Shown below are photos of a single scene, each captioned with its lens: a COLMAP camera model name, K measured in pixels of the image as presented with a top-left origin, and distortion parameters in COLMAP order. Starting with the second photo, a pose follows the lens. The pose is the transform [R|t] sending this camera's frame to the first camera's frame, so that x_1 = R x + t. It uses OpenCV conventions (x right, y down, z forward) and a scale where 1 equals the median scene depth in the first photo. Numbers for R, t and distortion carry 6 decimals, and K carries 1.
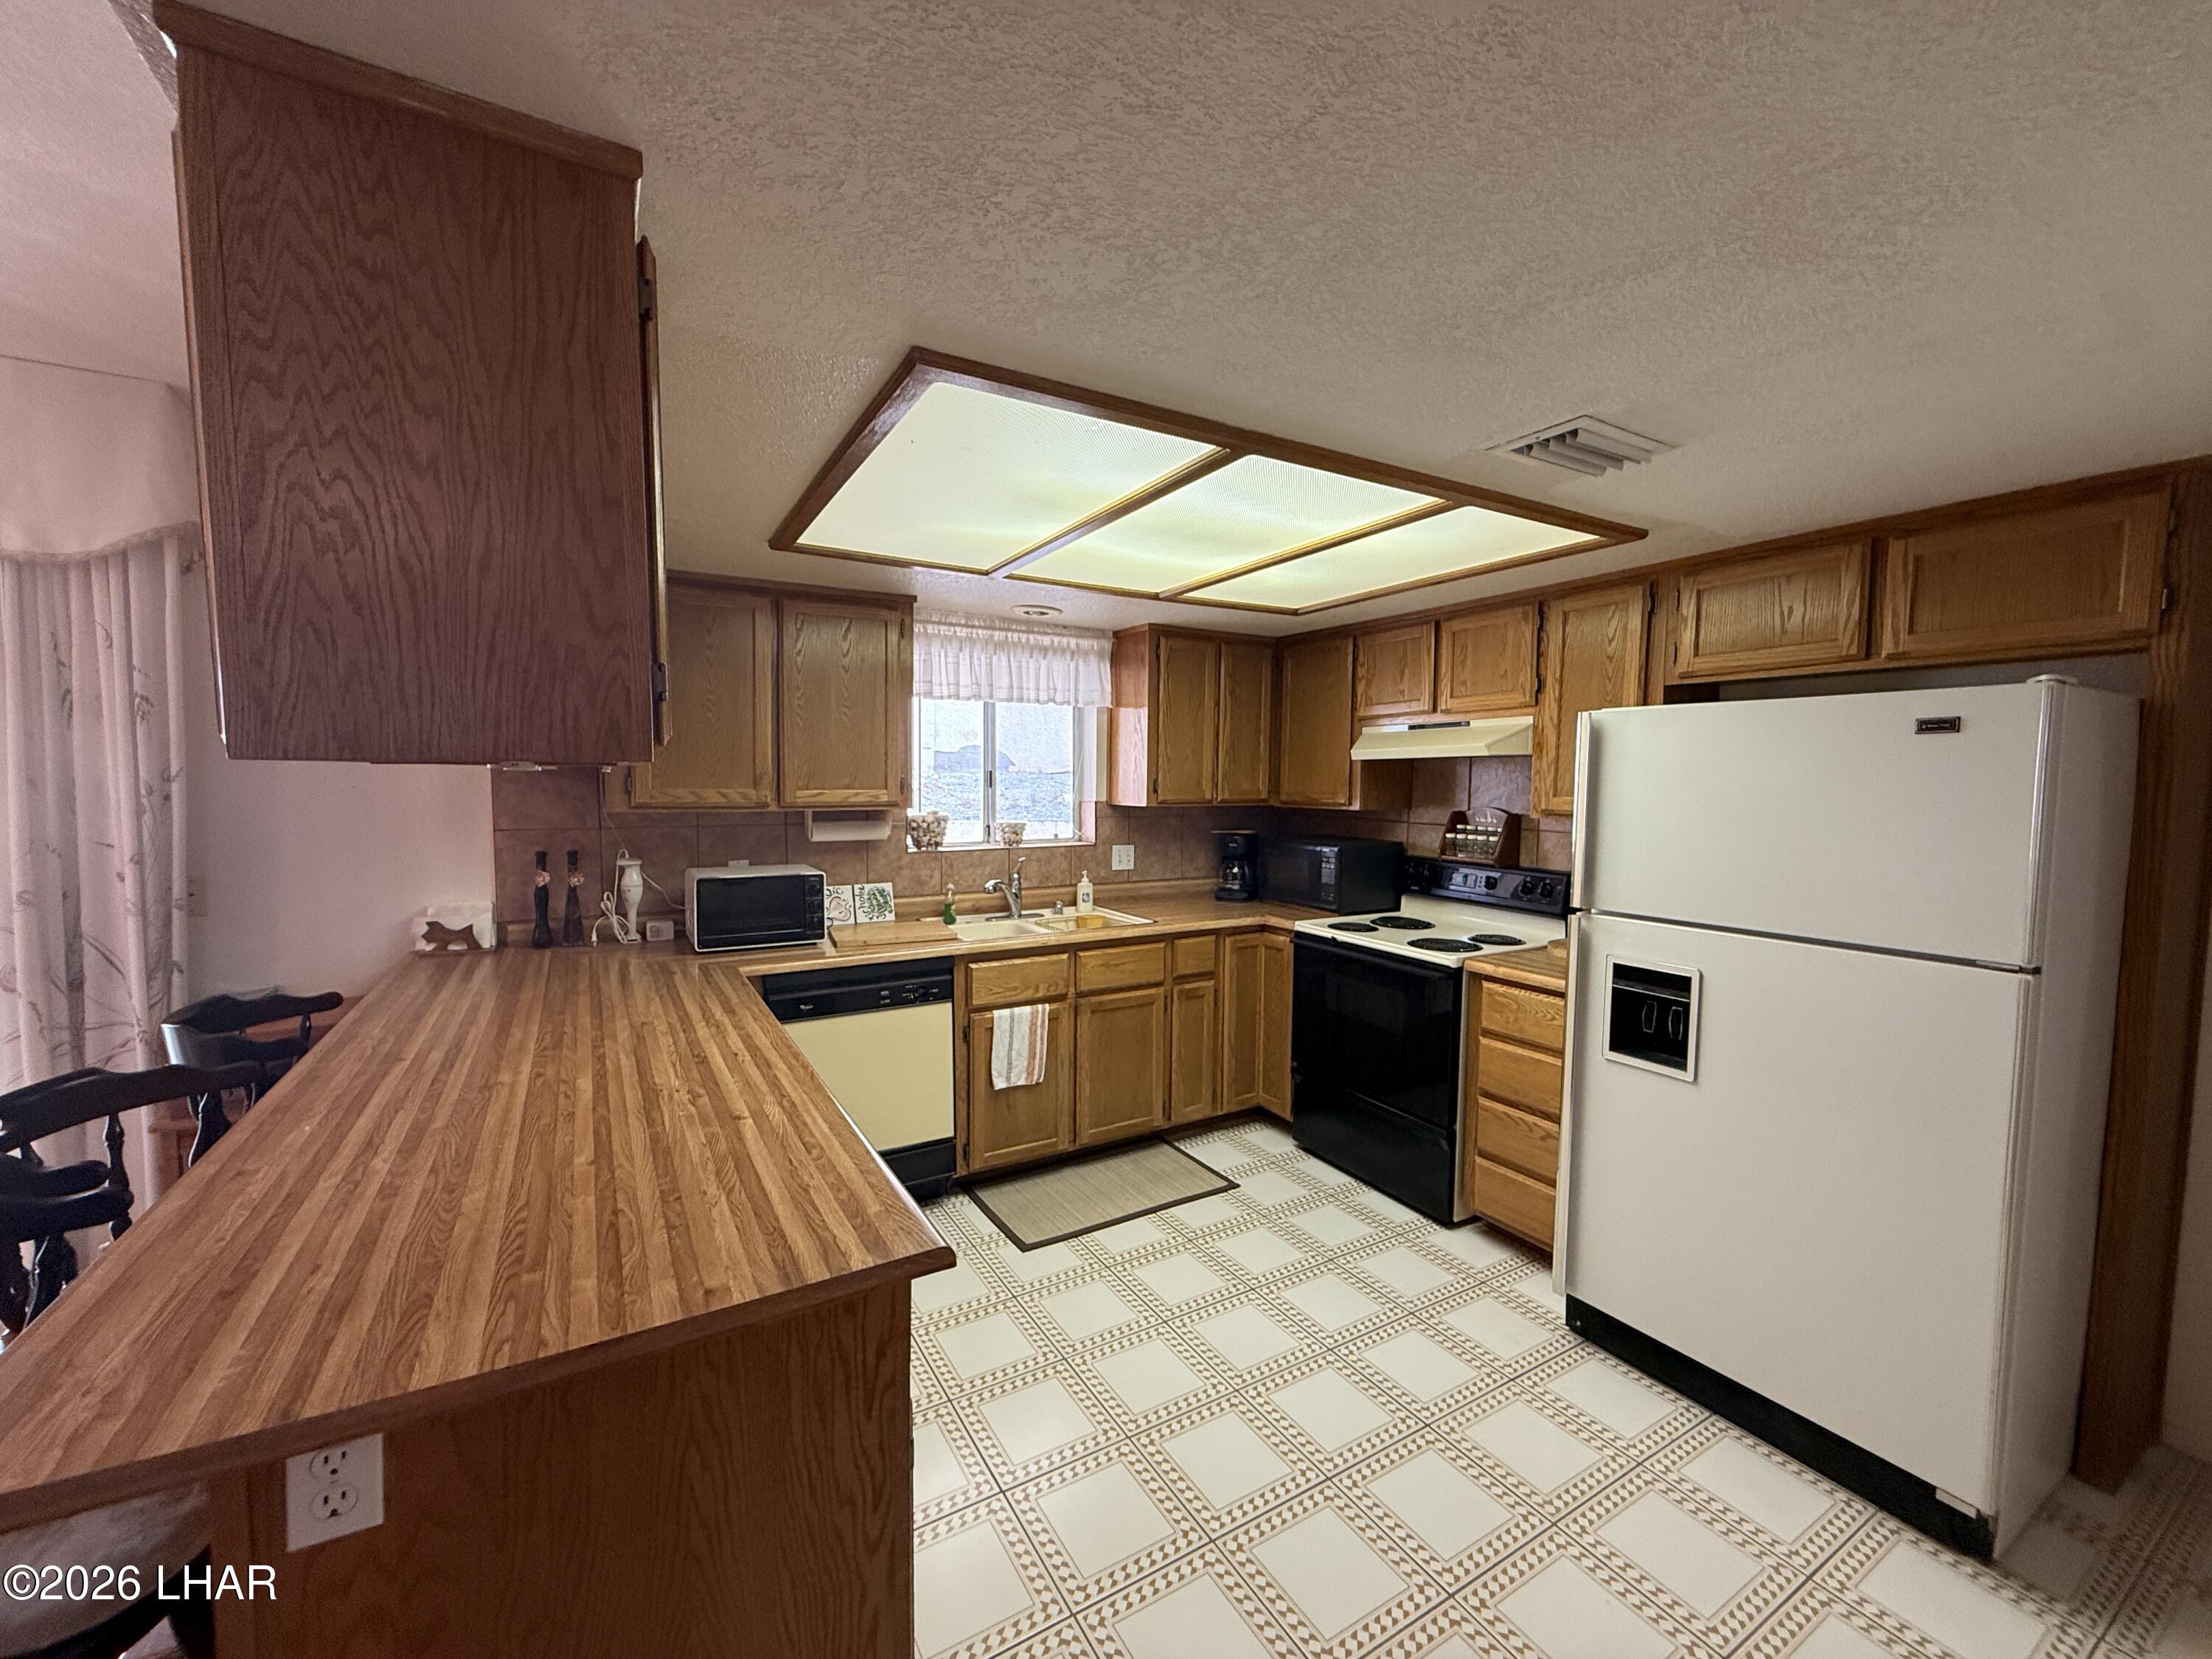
lens RADIAL K [[879.5, 0, 1103.6], [0, 879.5, 833.1], [0, 0, 1]] dist [-0.000487, 0.000140]
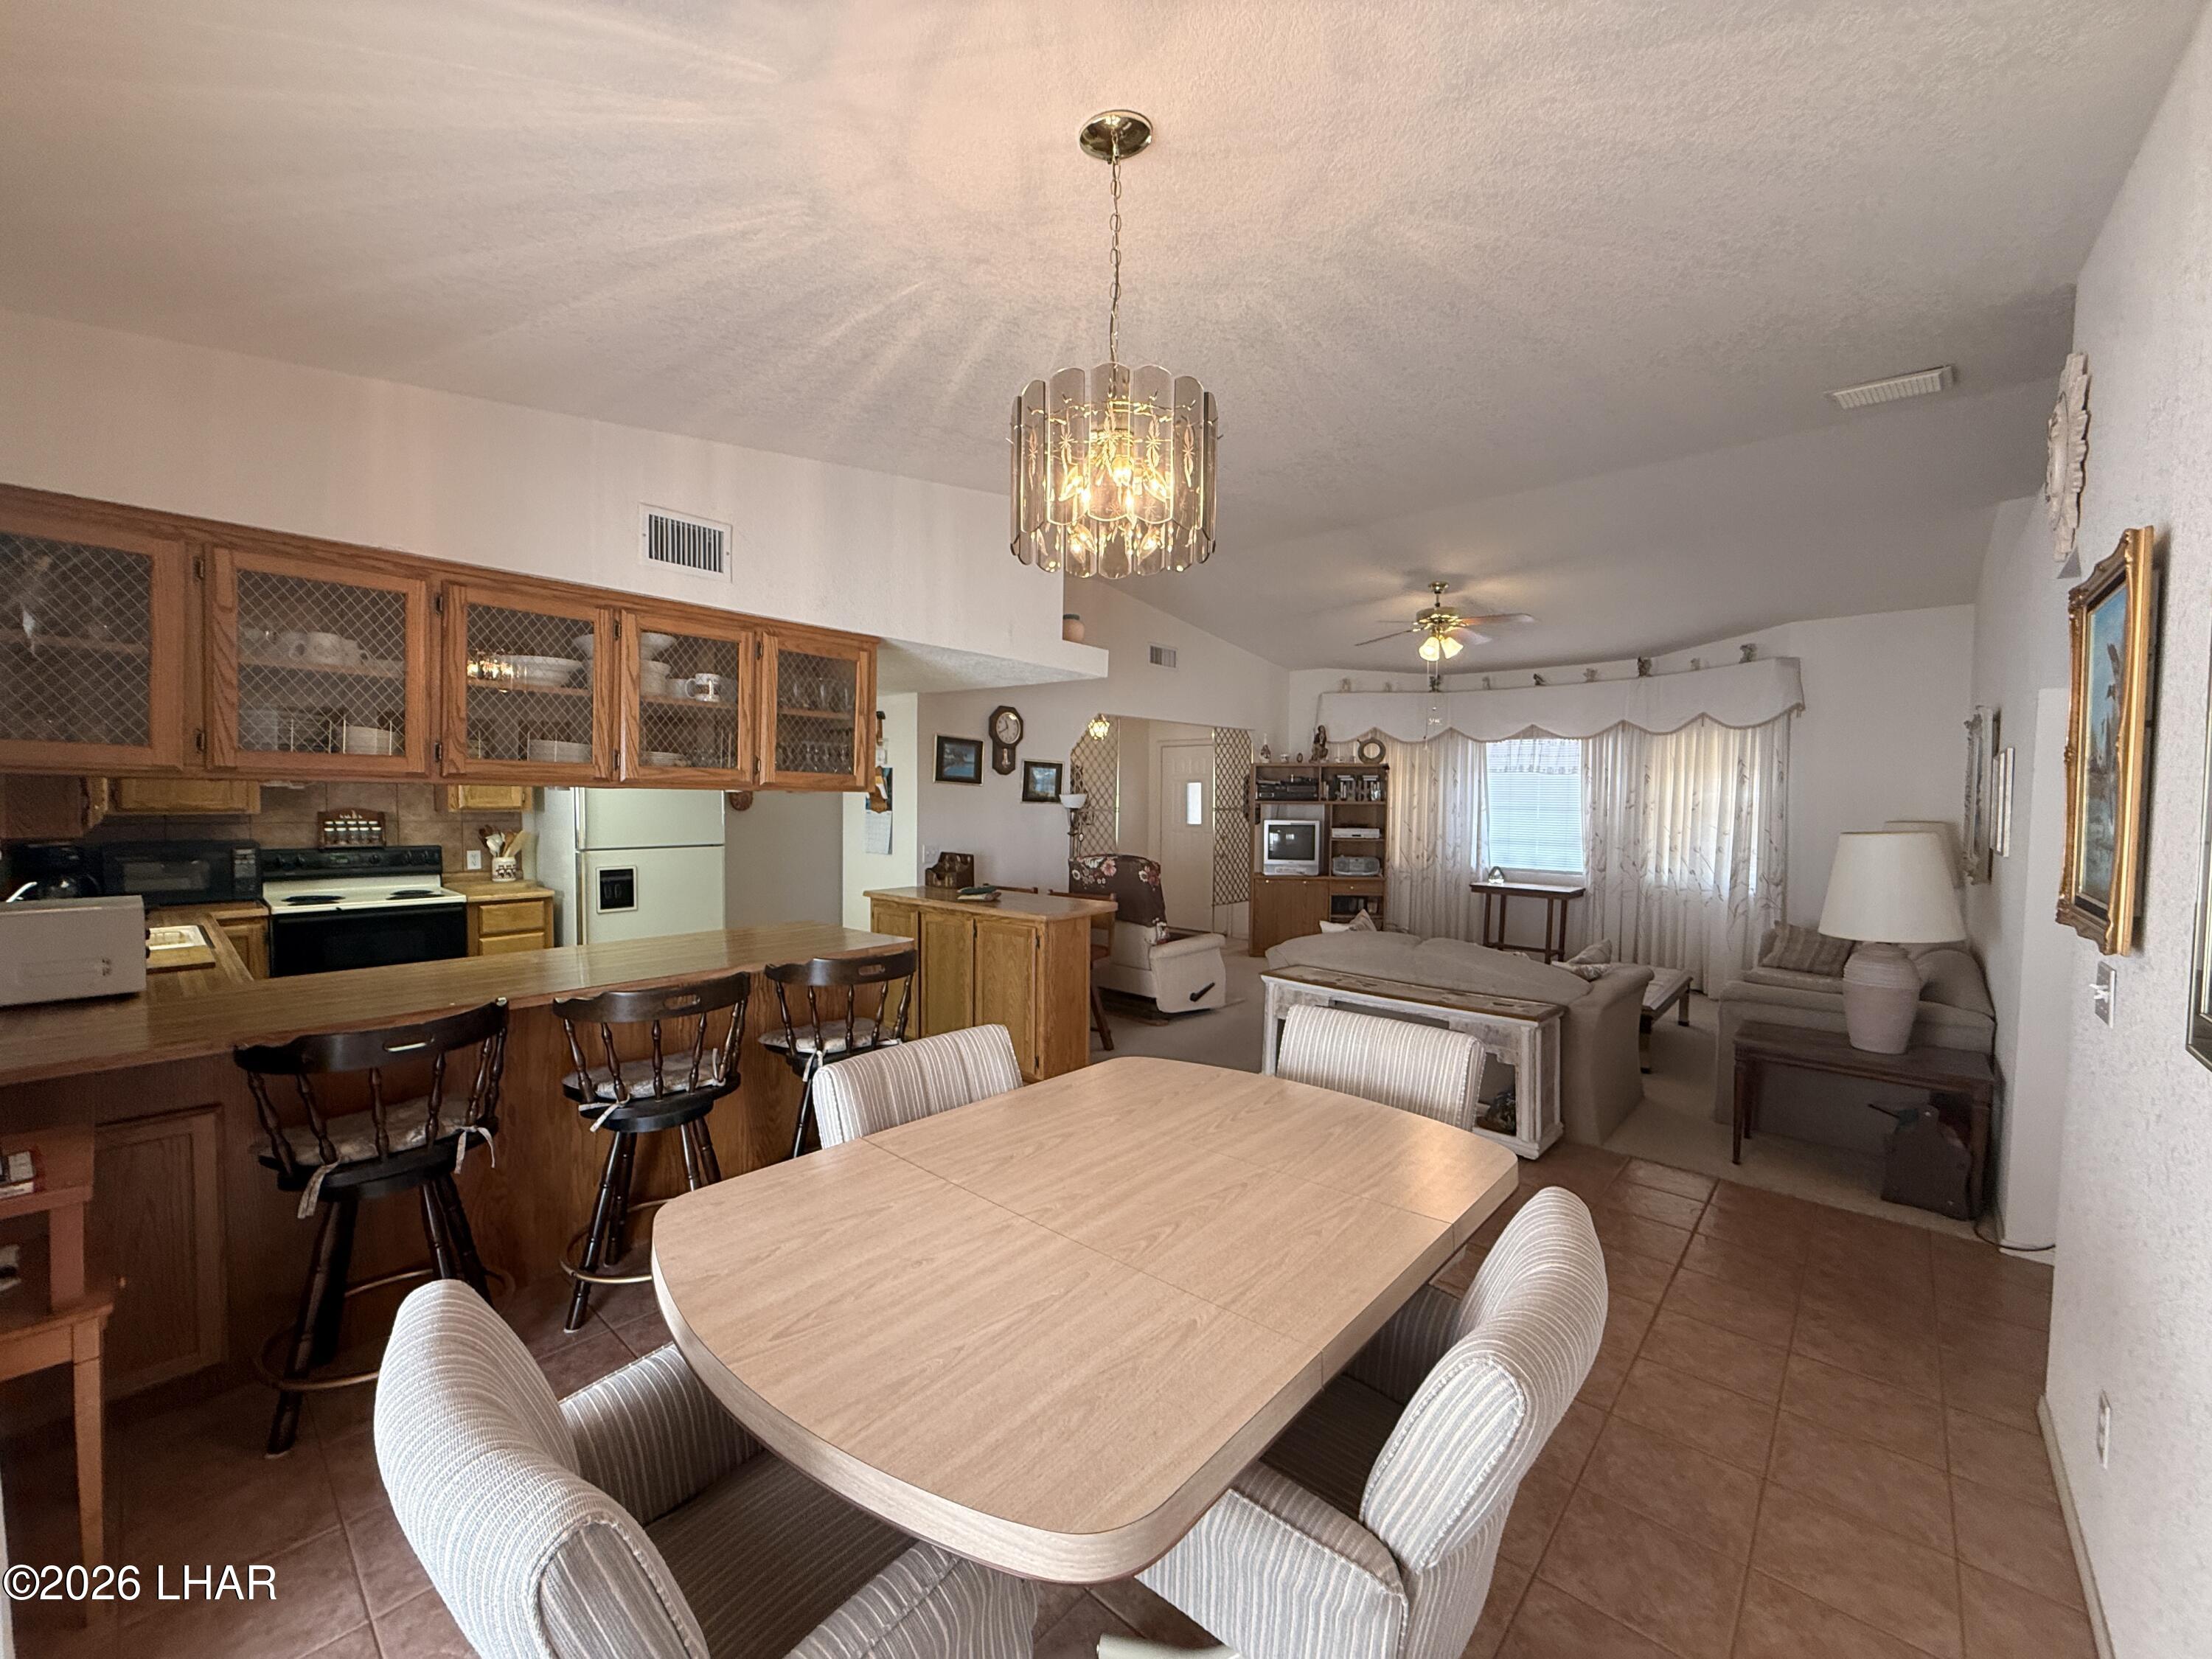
lens RADIAL K [[879.5, 0, 1100.3], [0, 879.5, 830.5], [0, 0, 1]] dist [-0.000487, 0.000140]
pose [[-0.306451, -0.050358, 0.950553, -1.550175], [0.047834, 0.996523, 0.068215, -0.038747], [-0.950684, 0.066374, -0.302977, 0.349279]]
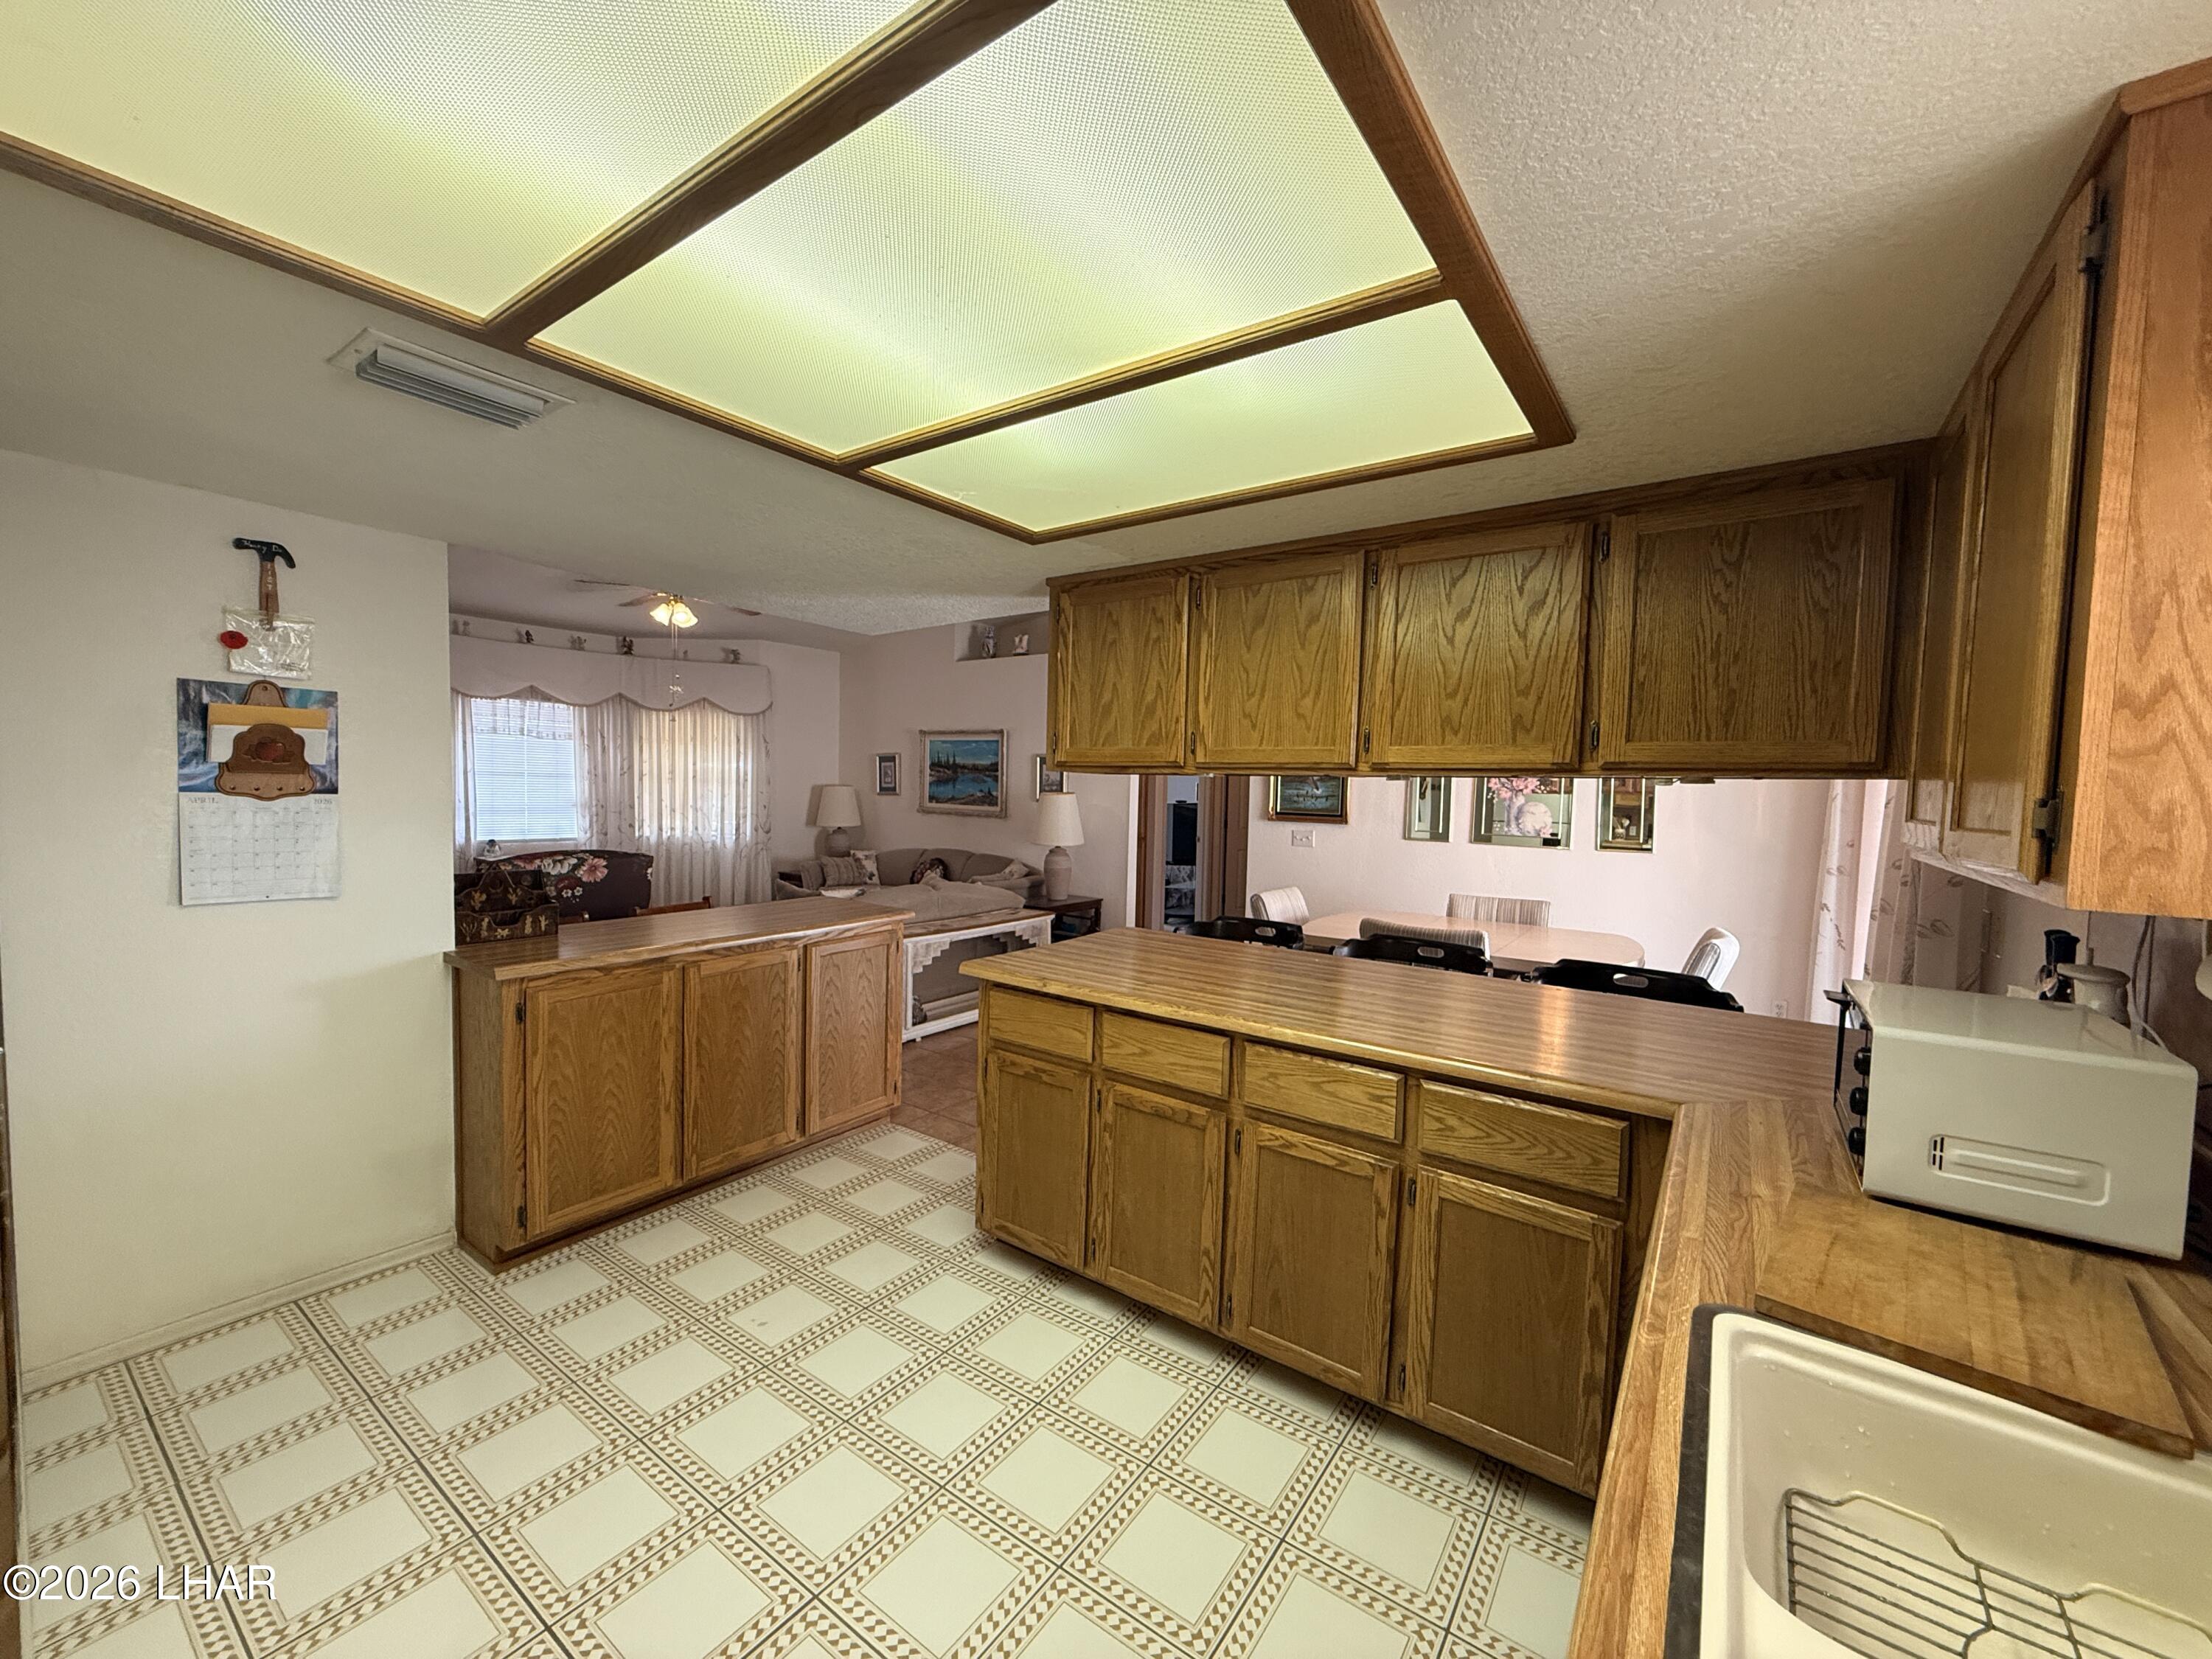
lens RADIAL K [[879.5, 0, 1102.4], [0, 879.5, 834.2], [0, 0, 1]] dist [-0.000487, 0.000140]
pose [[-0.911072, -0.009373, -0.412140, 0.182221], [-0.060424, 0.991980, 0.111013, -0.069994], [0.407794, 0.126044, -0.904332, 1.270852]]
